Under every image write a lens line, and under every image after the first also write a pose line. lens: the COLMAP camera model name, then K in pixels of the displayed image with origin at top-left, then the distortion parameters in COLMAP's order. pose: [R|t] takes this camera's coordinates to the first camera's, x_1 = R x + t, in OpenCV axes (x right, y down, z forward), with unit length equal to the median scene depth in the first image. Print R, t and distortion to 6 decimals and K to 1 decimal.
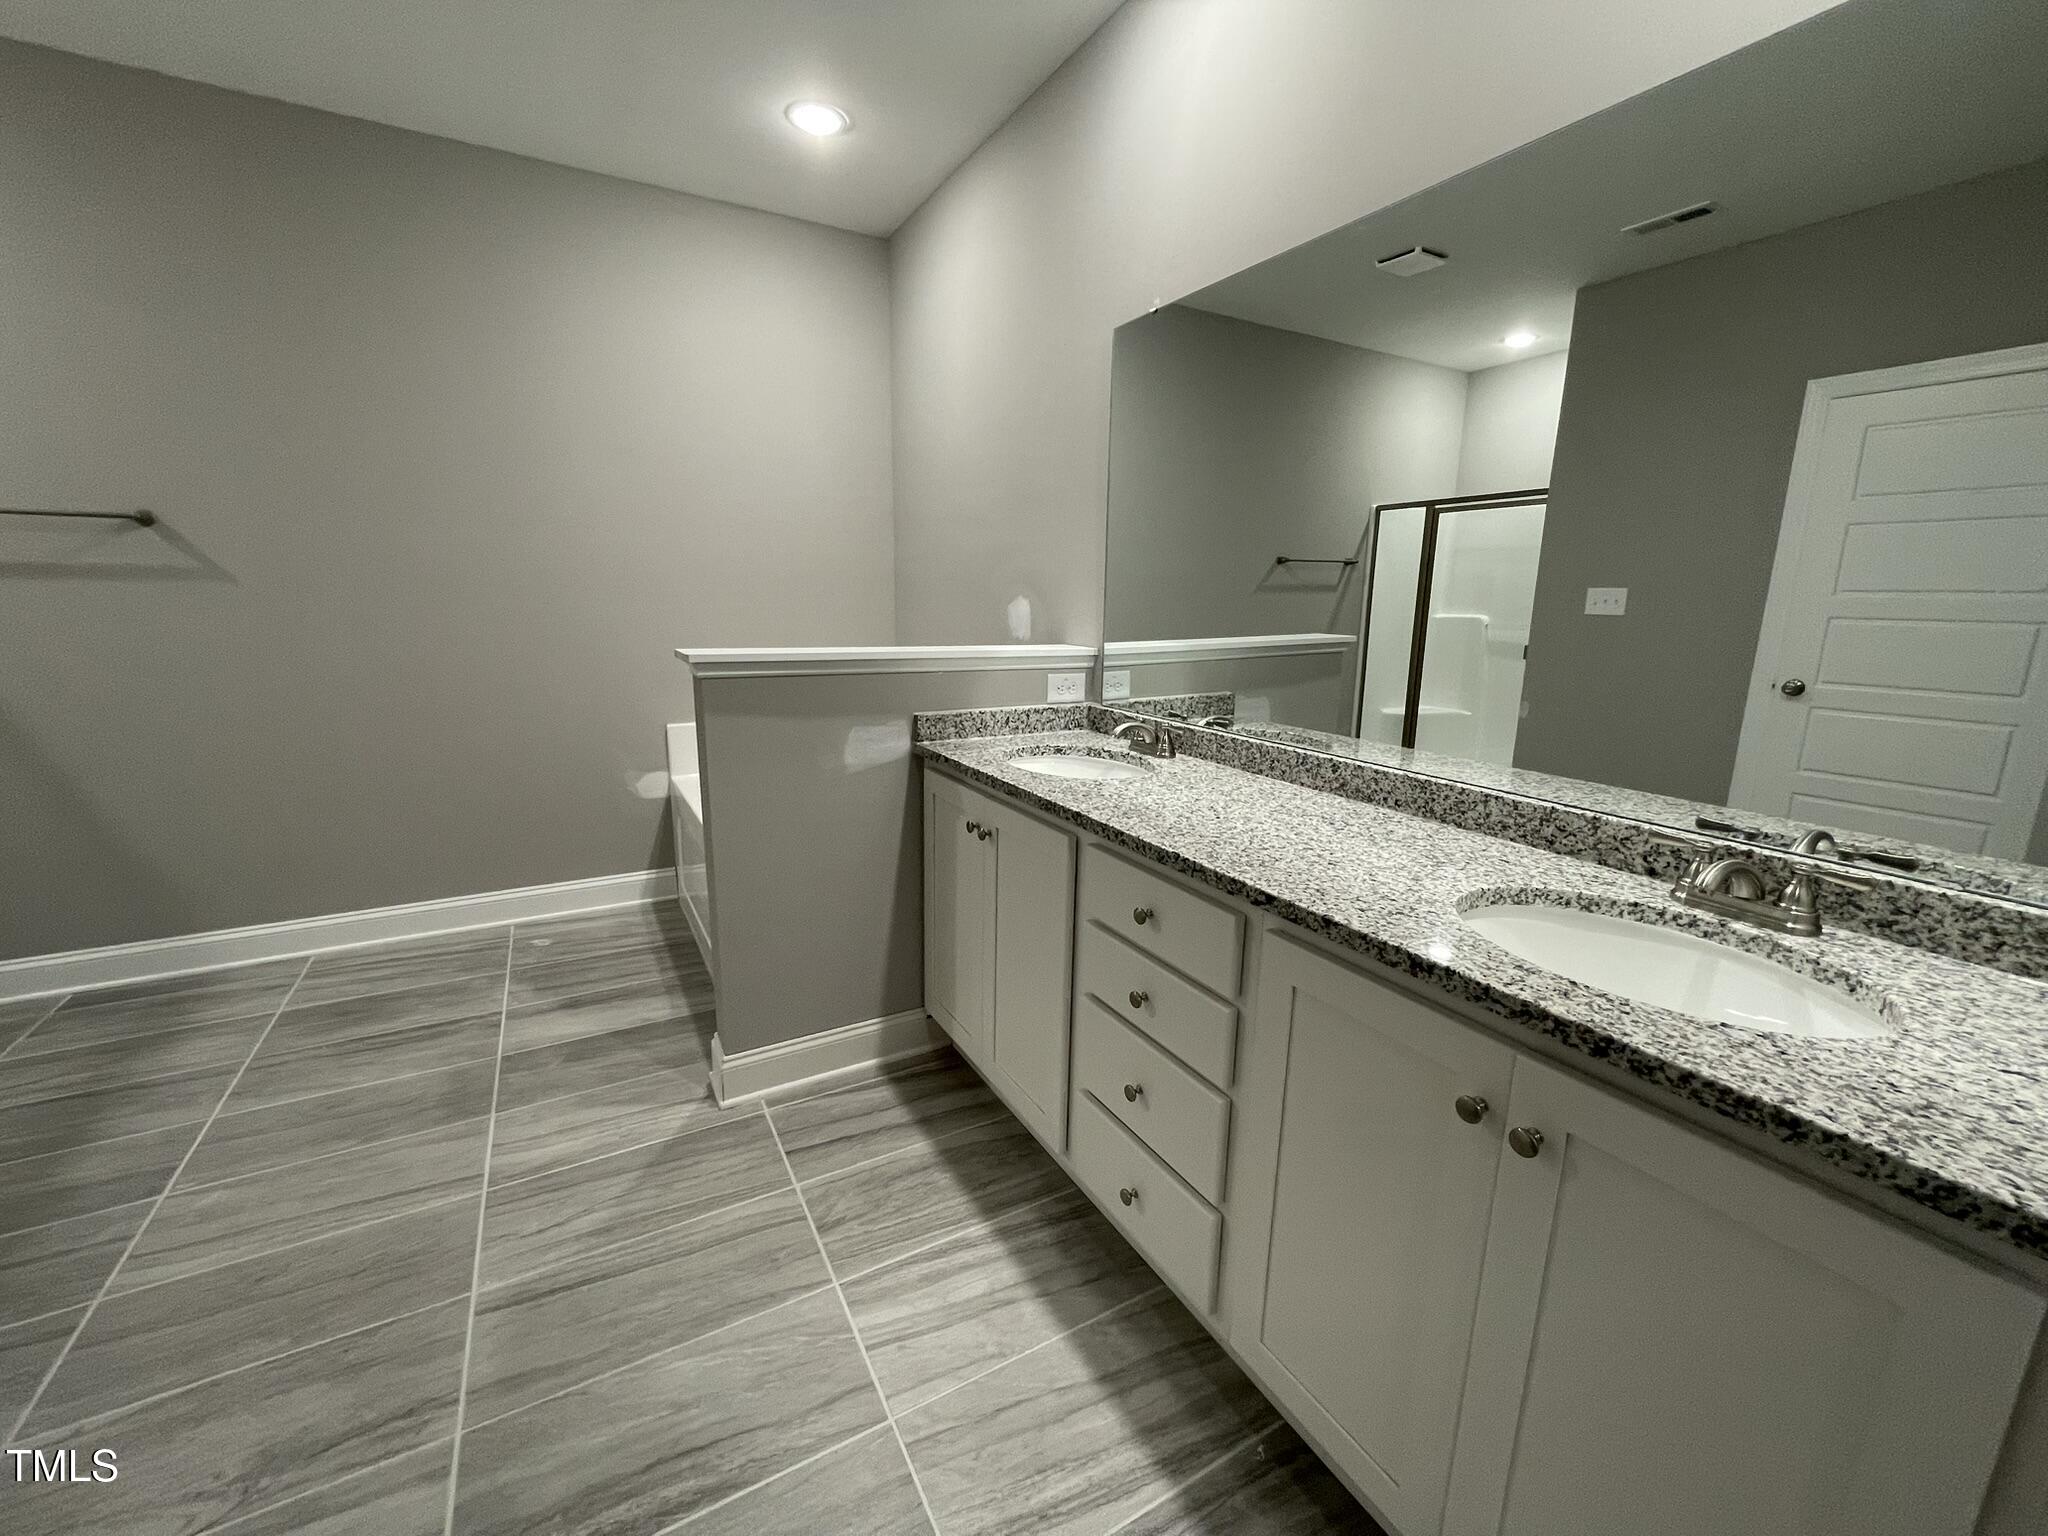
lens RADIAL K [[820.6, 0, 1017.4], [0, 820.6, 763.0], [0, 0, 1]] dist [-0.005055, 0.000194]
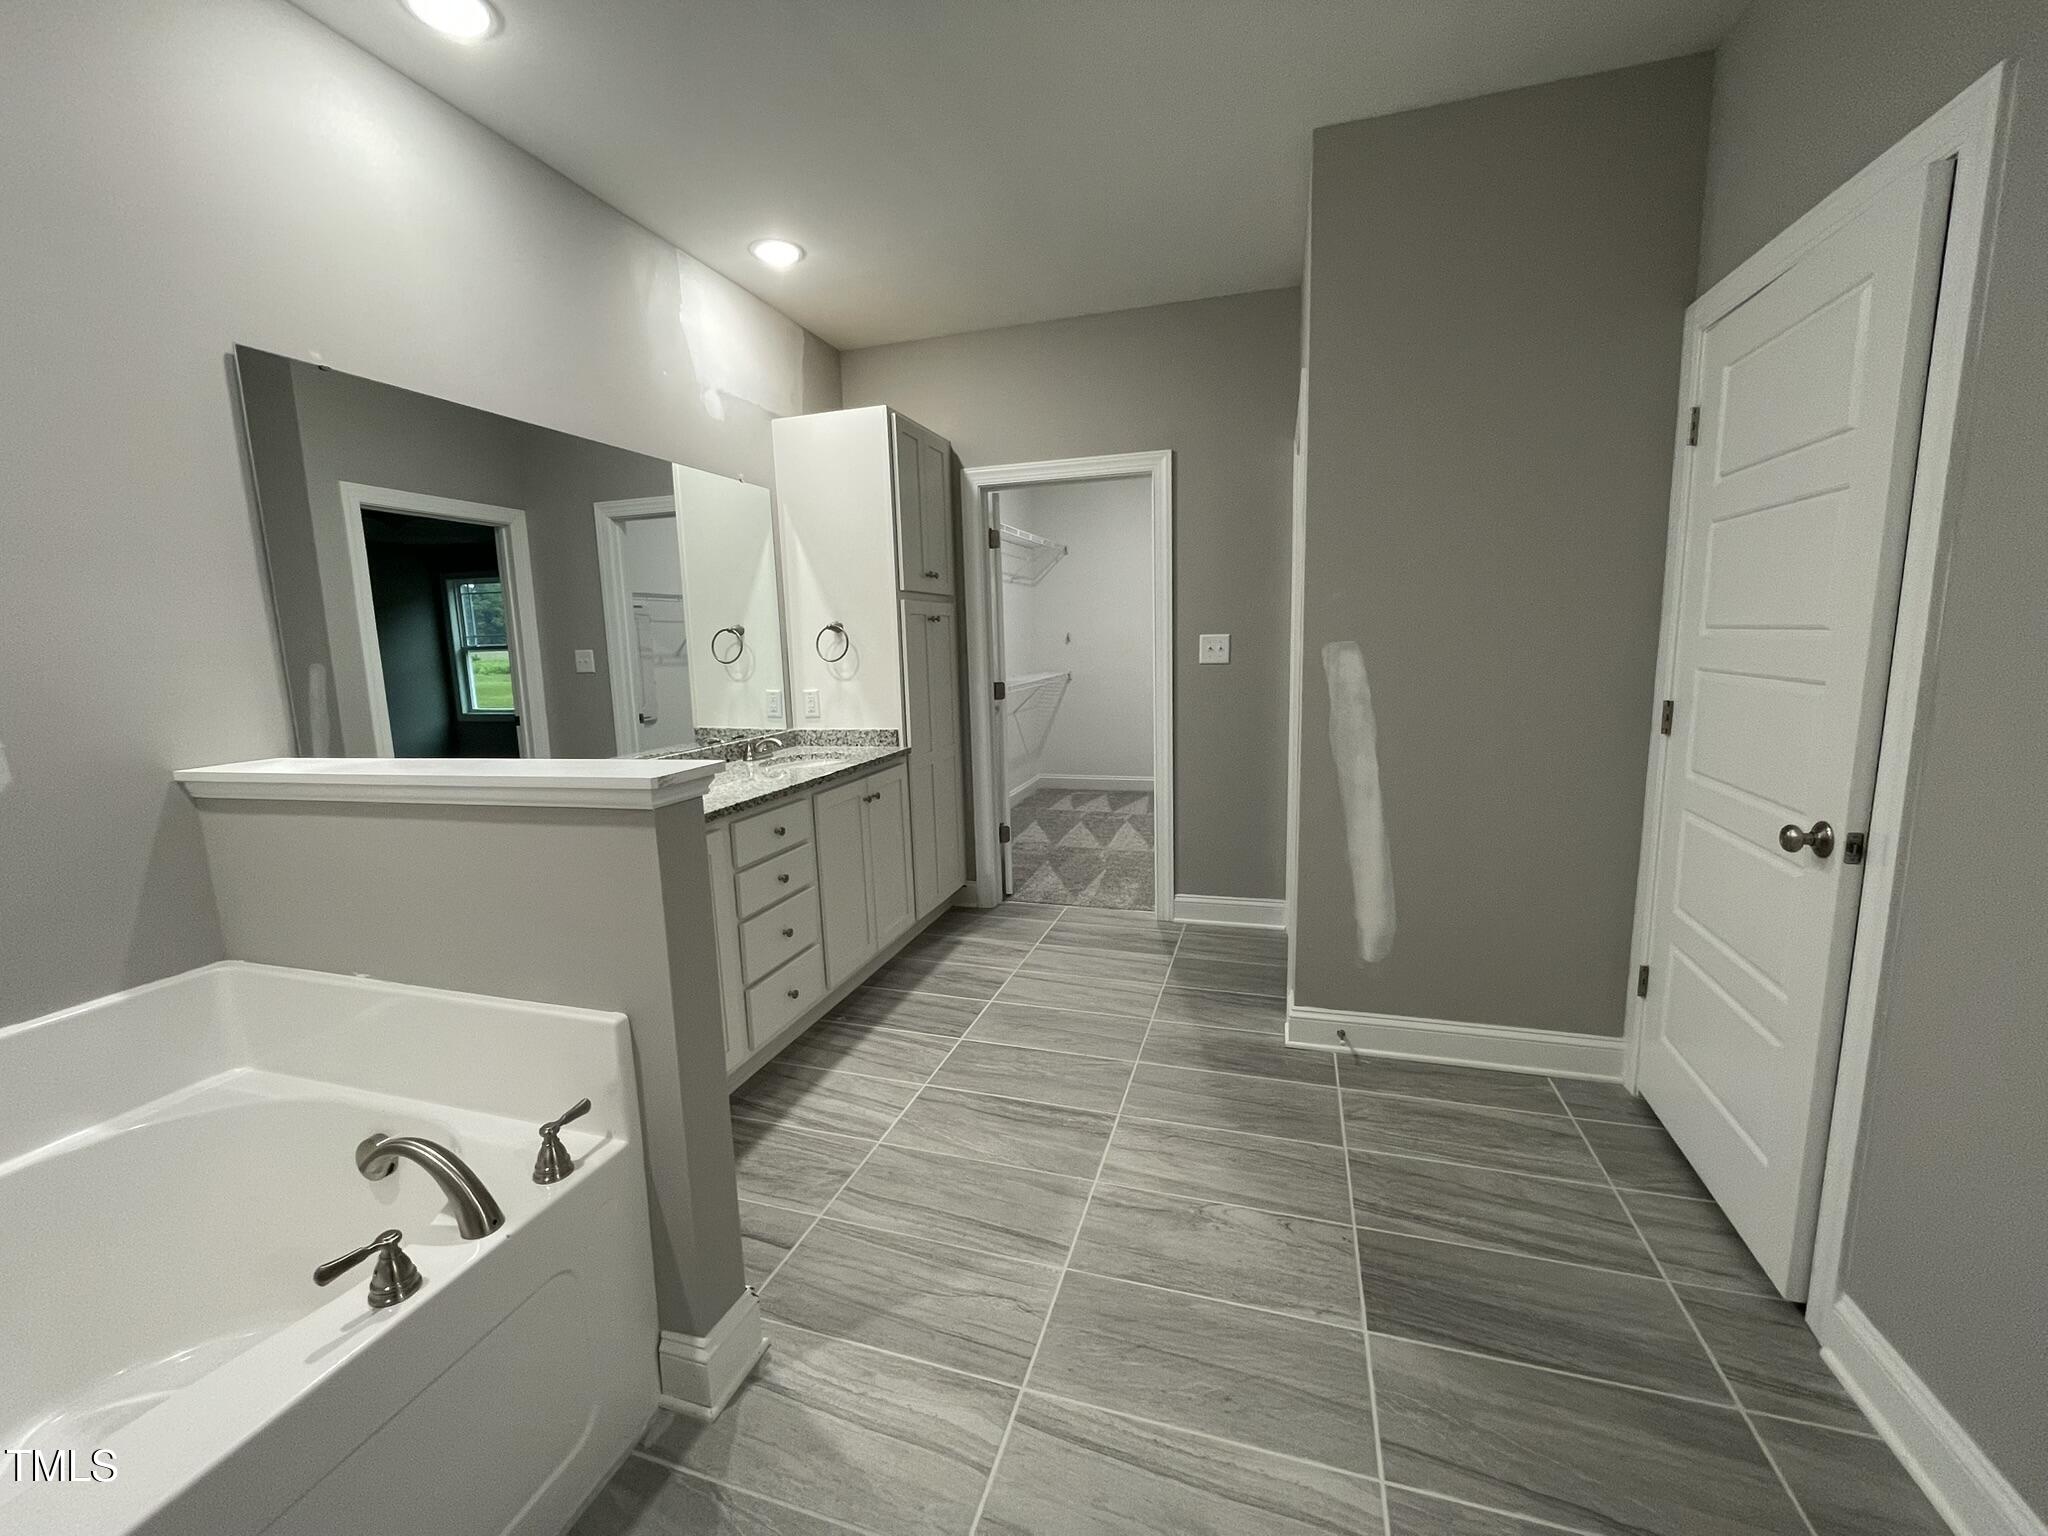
lens RADIAL K [[820.6, 0, 1019.6], [0, 820.6, 760.4], [0, 0, 1]] dist [-0.005055, 0.000194]
pose [[-0.681305, -0.108453, 0.723921, -1.357404], [0.167117, 0.939800, 0.298074, -0.378113], [-0.712668, 0.324059, -0.622166, 1.505359]]
